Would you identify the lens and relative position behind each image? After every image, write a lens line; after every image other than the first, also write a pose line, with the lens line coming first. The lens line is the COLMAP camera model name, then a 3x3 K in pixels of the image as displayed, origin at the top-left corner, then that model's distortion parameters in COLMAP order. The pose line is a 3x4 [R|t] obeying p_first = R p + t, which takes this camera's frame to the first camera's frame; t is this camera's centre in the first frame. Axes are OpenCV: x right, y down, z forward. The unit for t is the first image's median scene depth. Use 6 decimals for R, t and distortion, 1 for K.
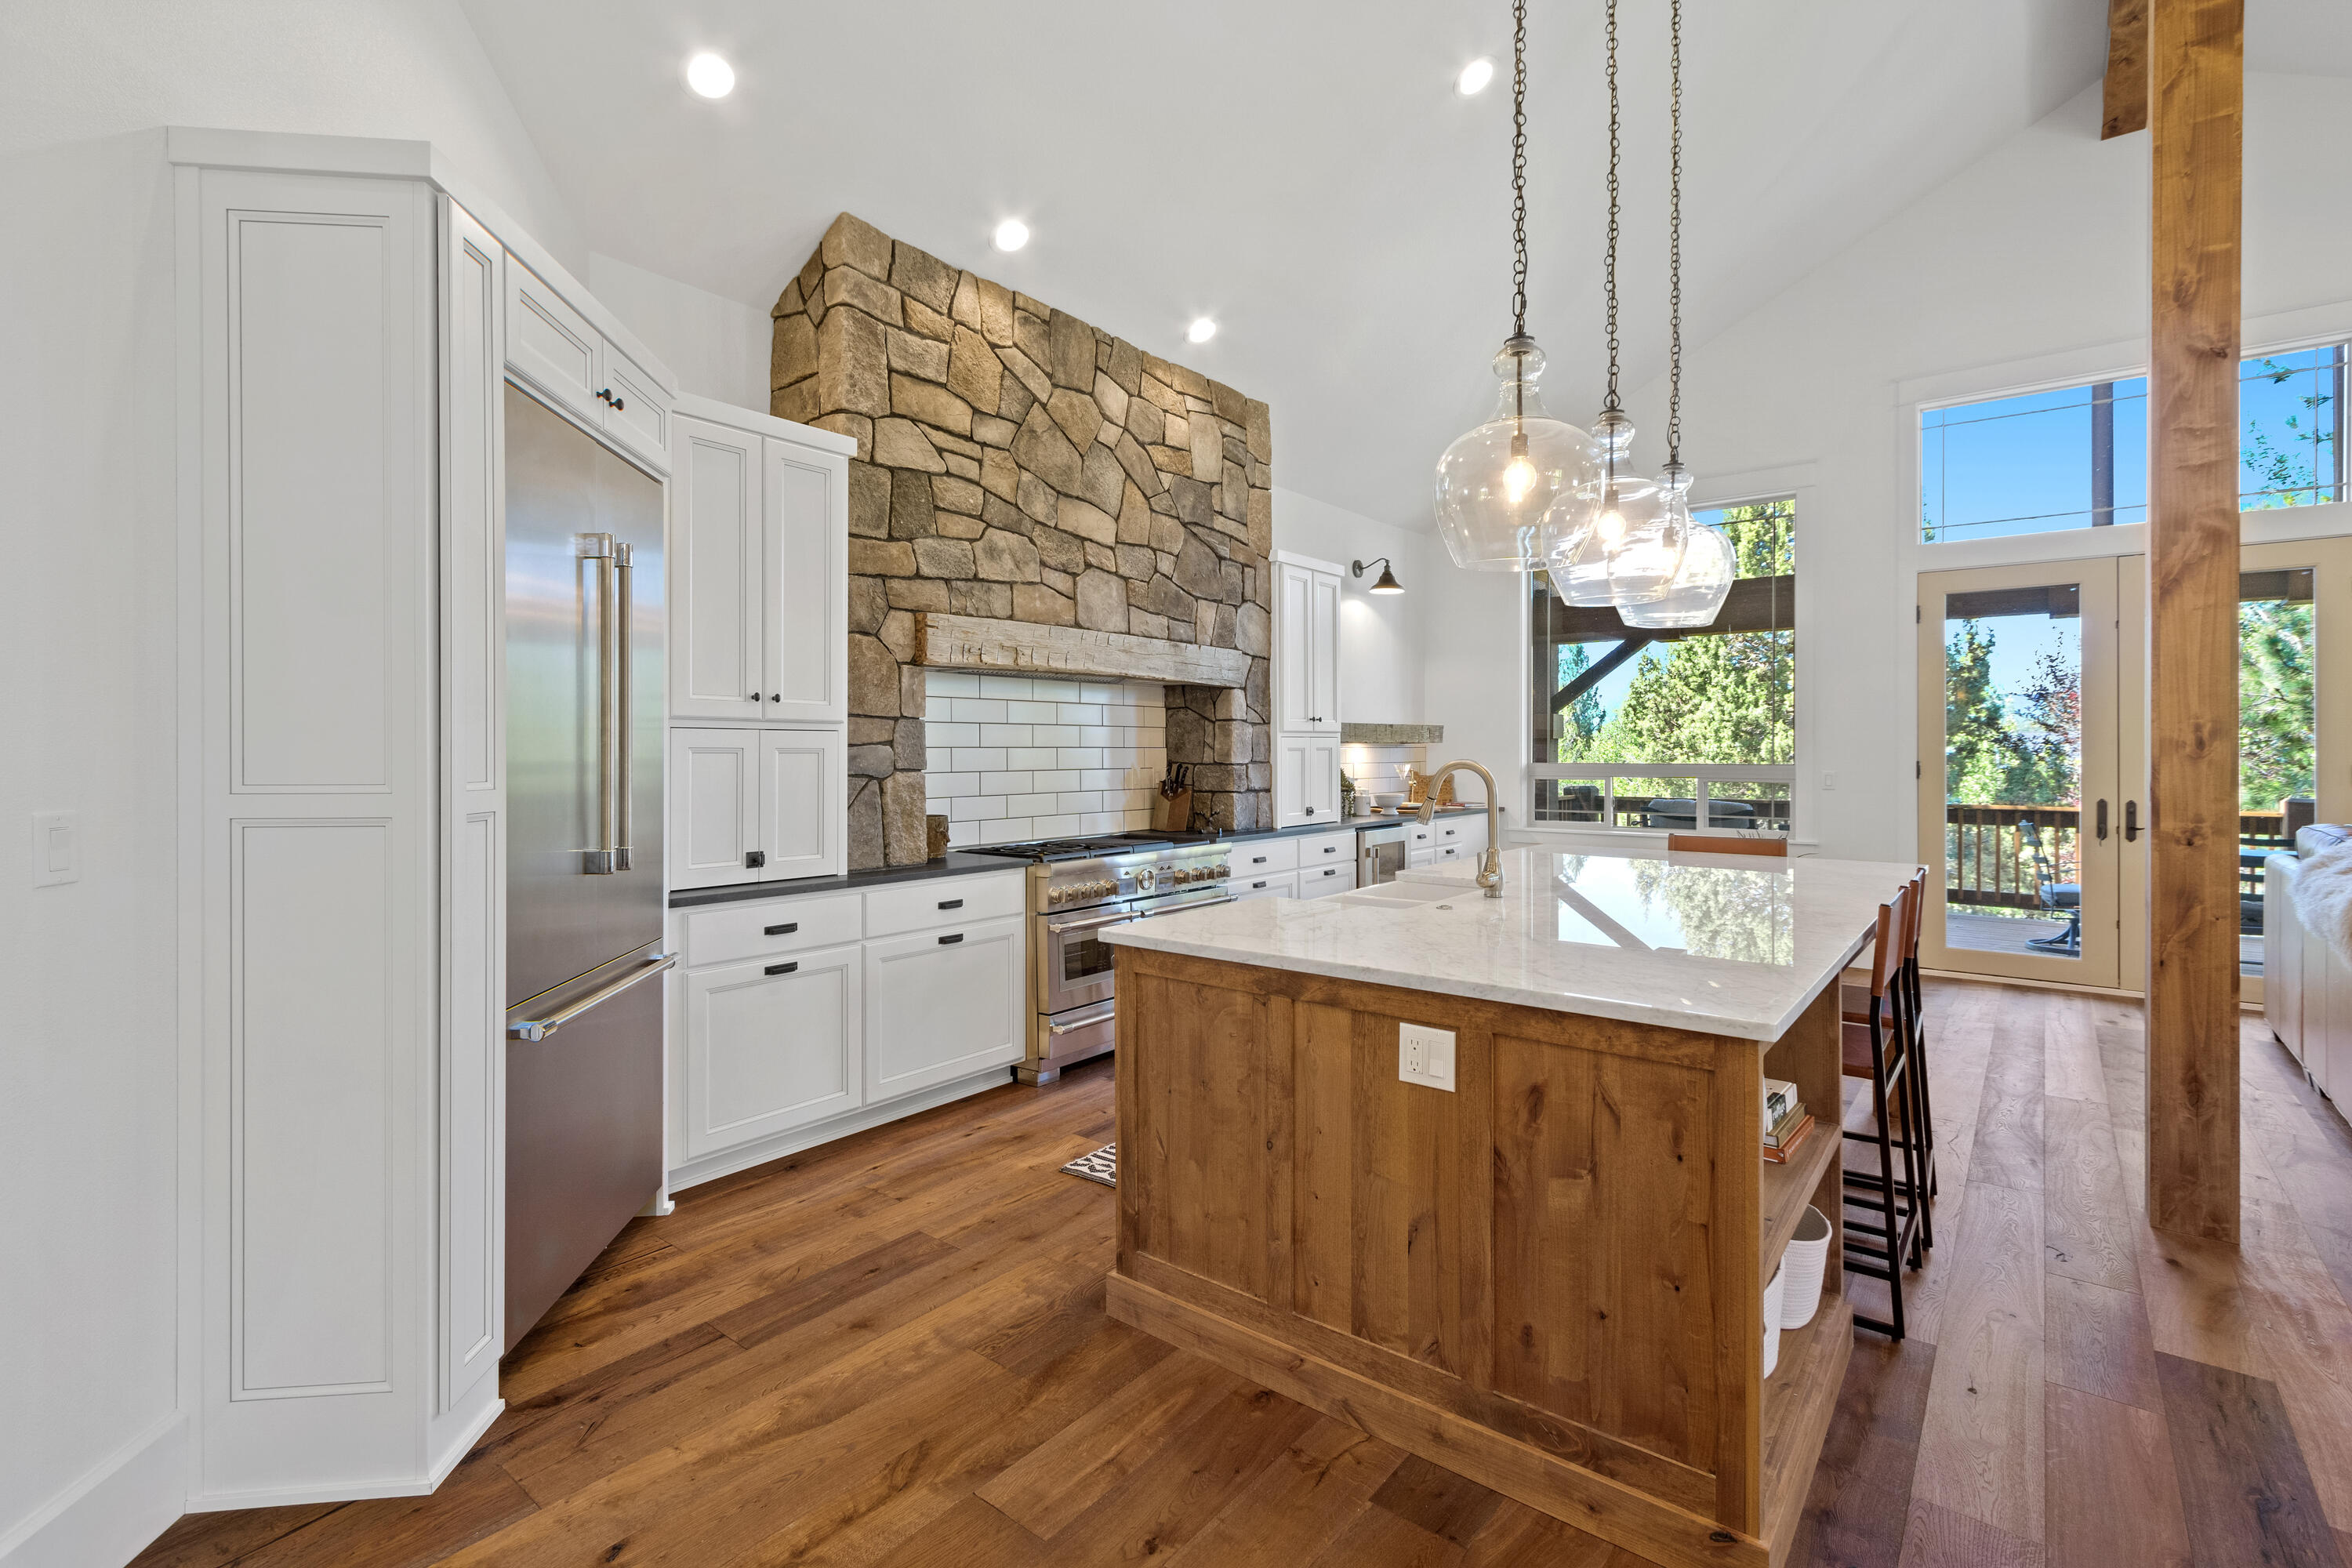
lens RADIAL K [[1065.2, 0, 1170.4], [0, 1065.2, 755.5], [0, 0, 1]] dist [0.002651, -0.000647]
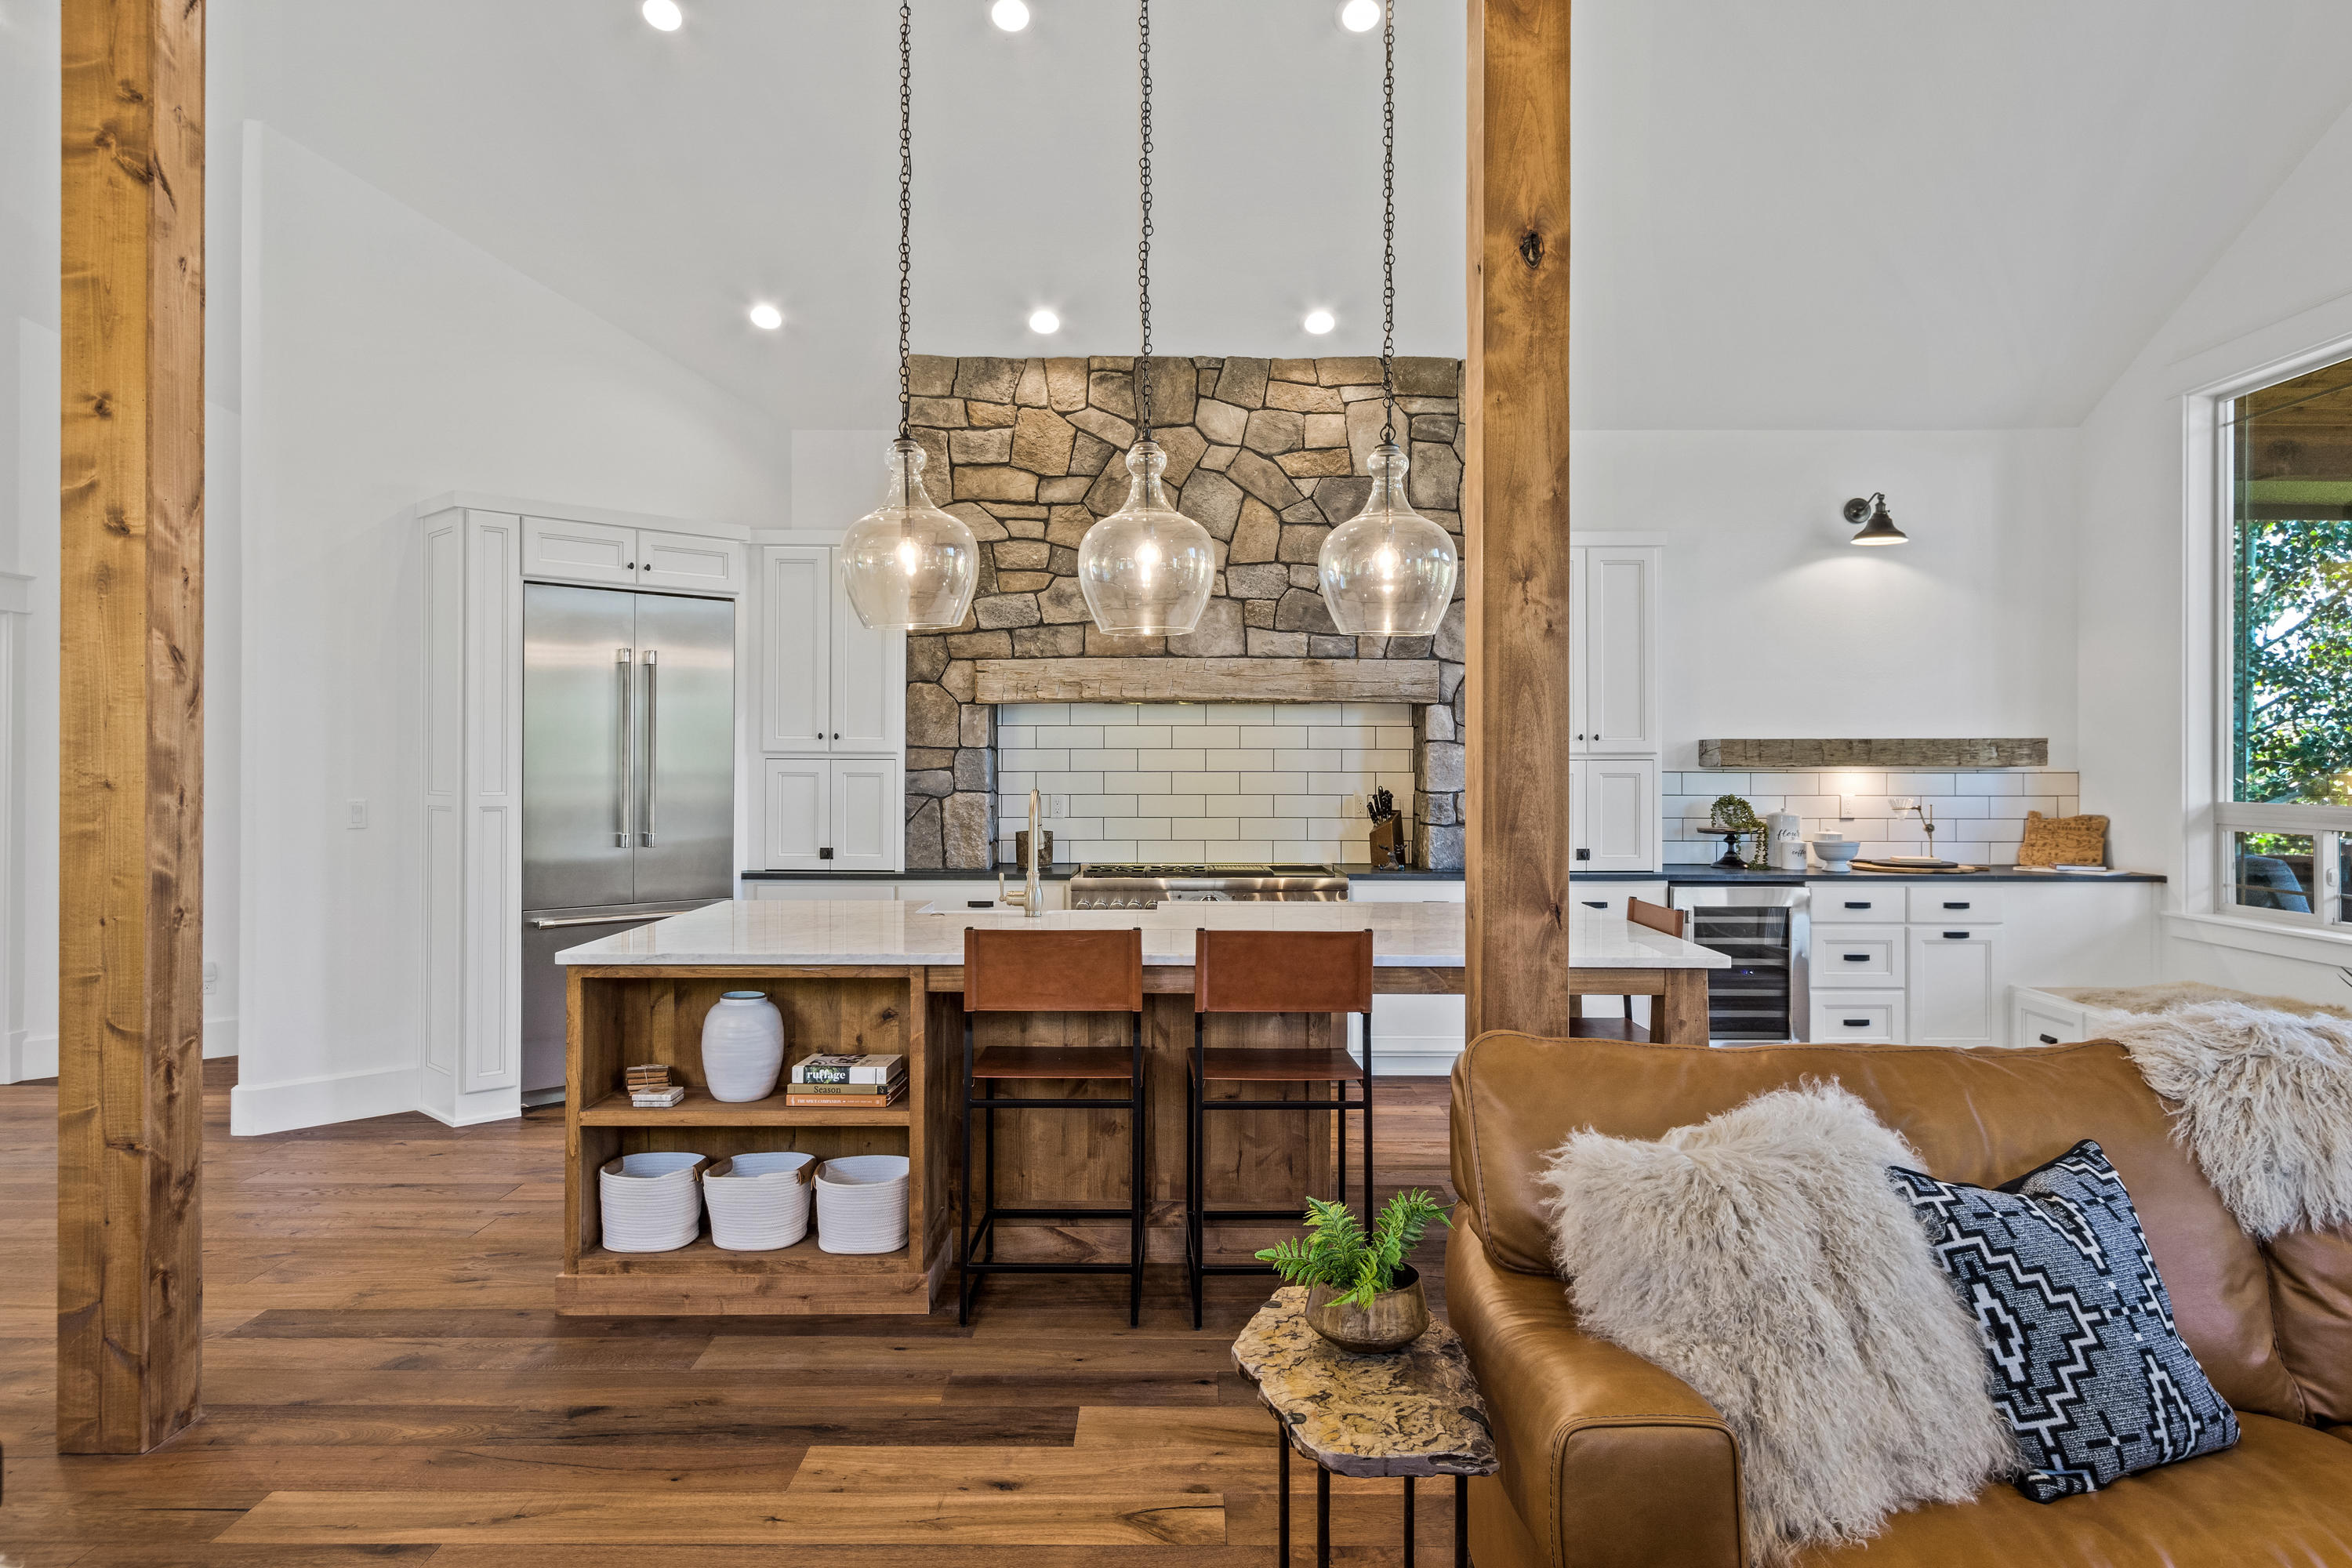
lens RADIAL K [[1478.4, 0, 1184.3], [0, 1478.4, 769.1], [0, 0, 1]] dist [-0.004029, 0.001285]
pose [[0.632990, 0.006254, -0.774134, 1.144318], [-0.007001, 0.999973, 0.002354, -0.016059], [0.774128, 0.003930, 0.633017, 0.119305]]
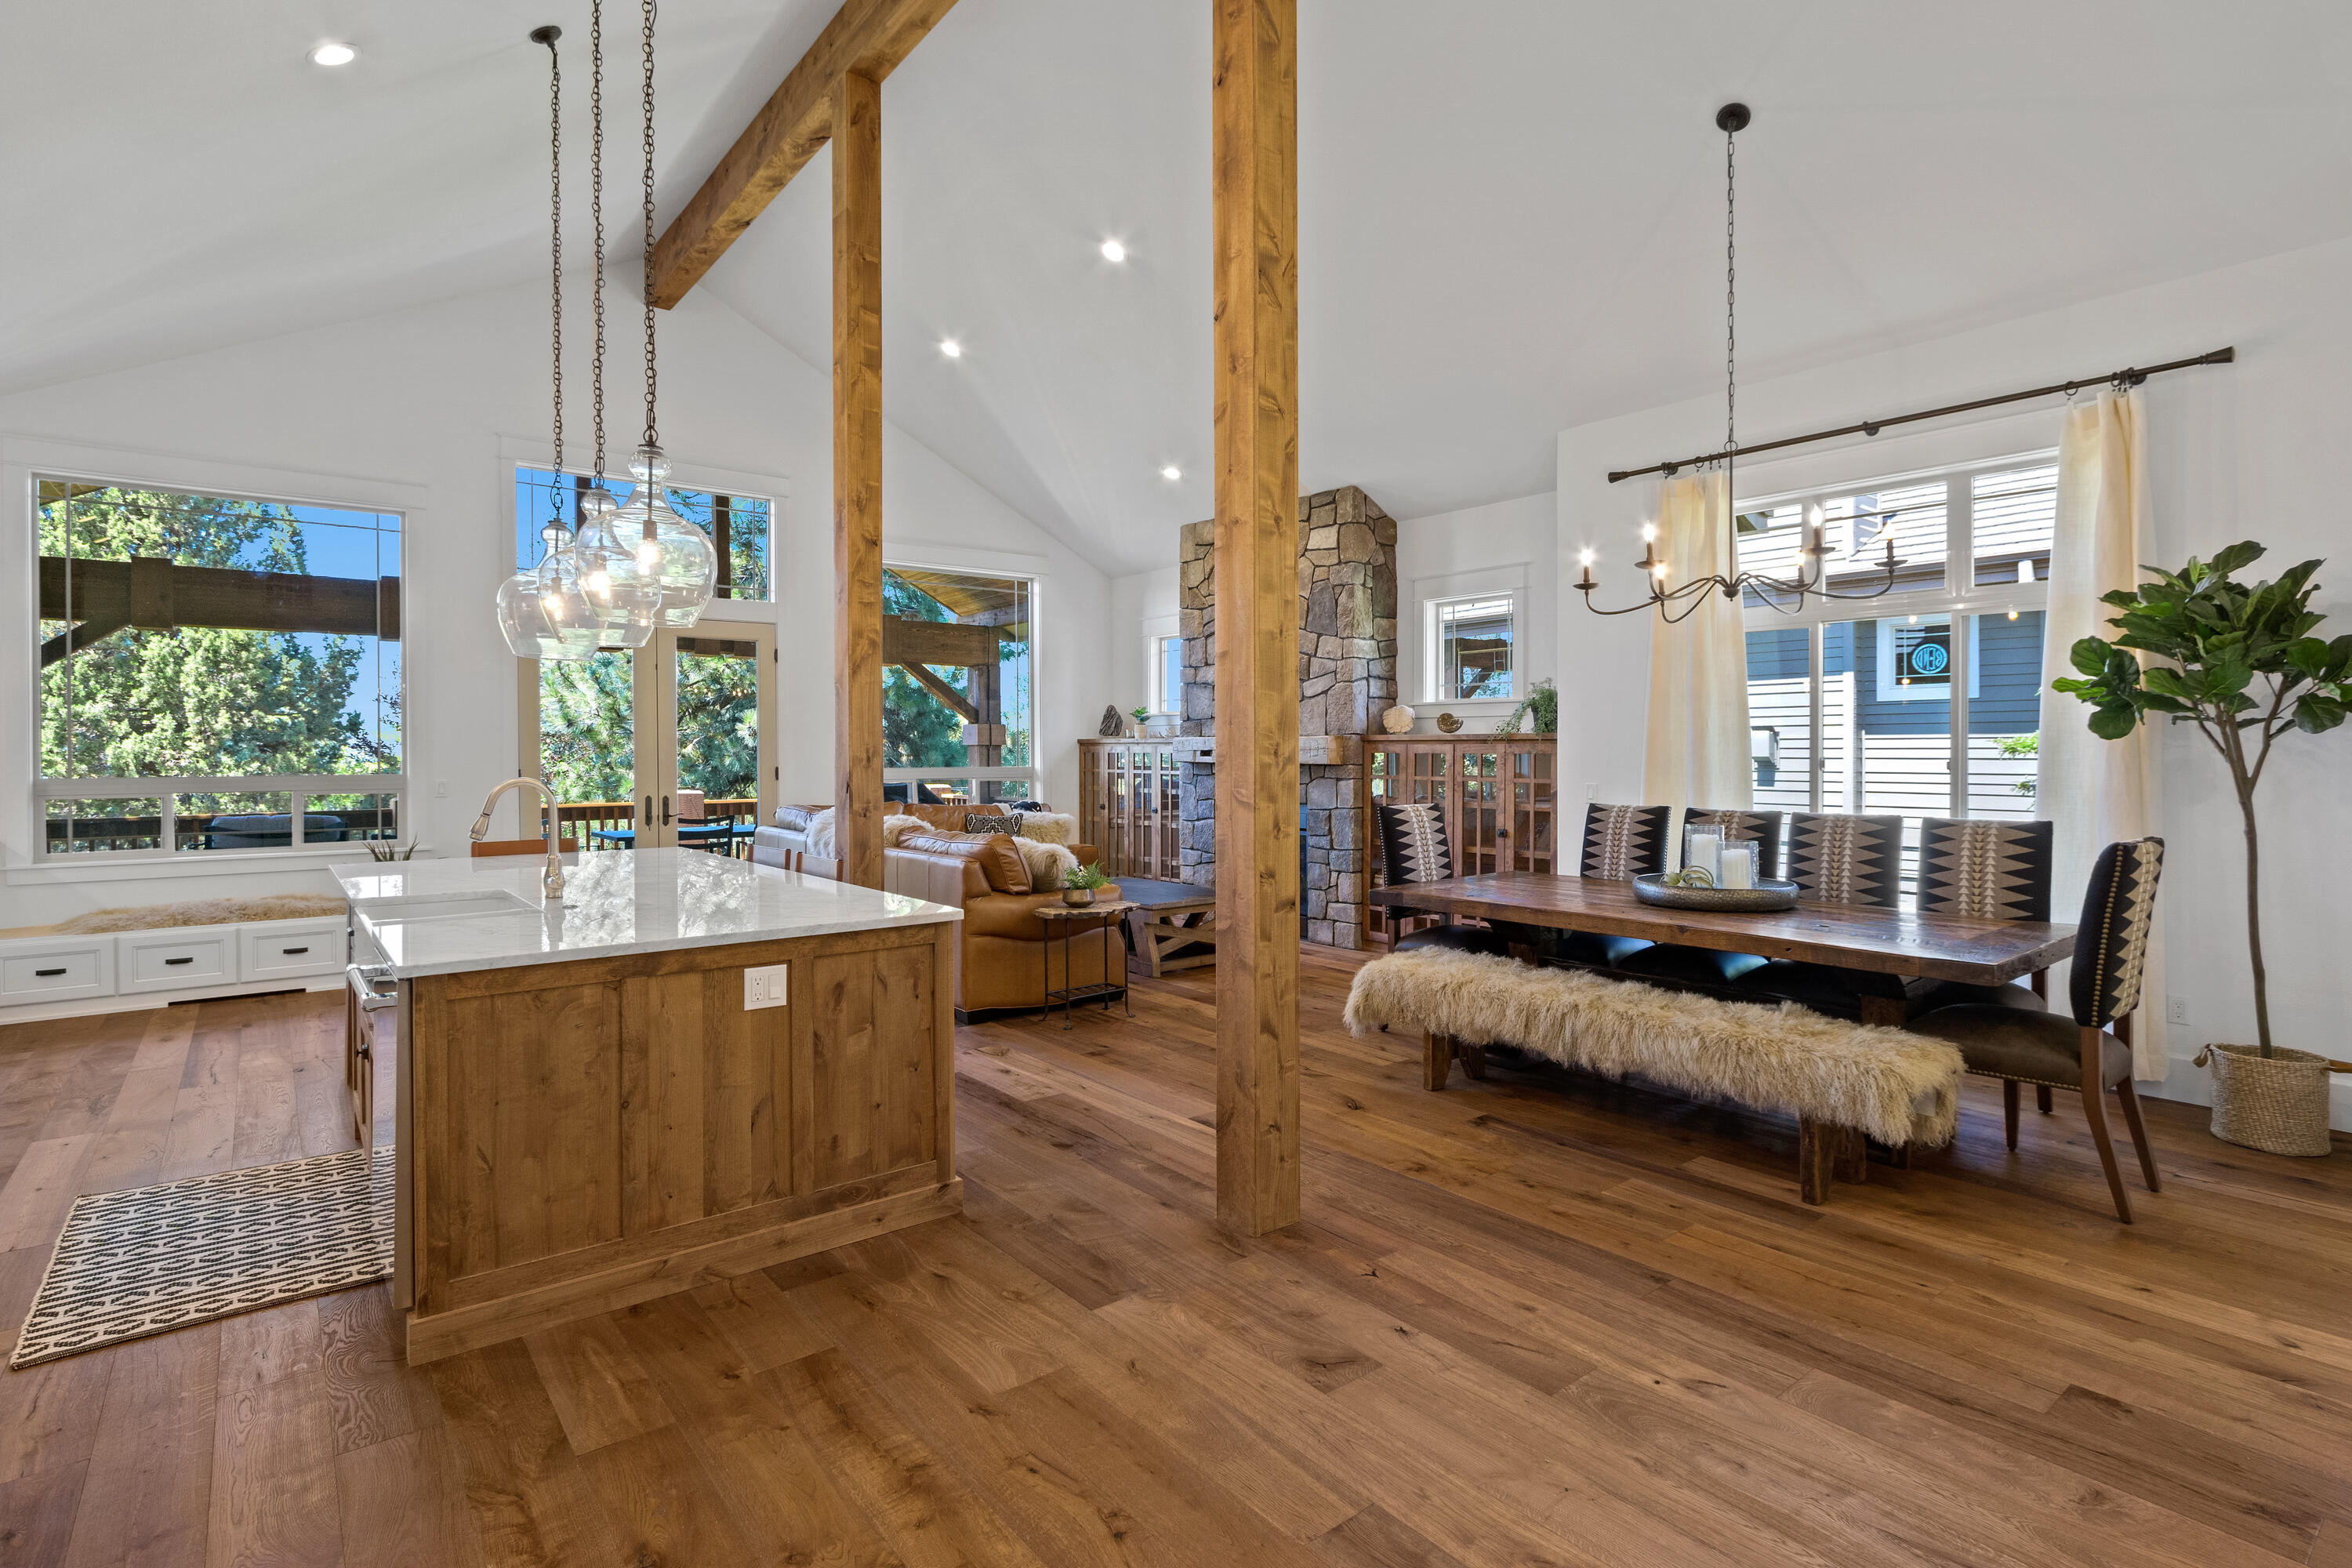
lens RADIAL K [[1151.3, 0, 1171.7], [0, 1151.3, 757.0], [0, 0, 1]] dist [-0.005735, -0.000417]
pose [[0.211438, -0.004917, 0.977379, -0.556292], [0.005528, 0.999977, 0.003834, -0.013556], [-0.977376, 0.004592, 0.211461, 0.069157]]
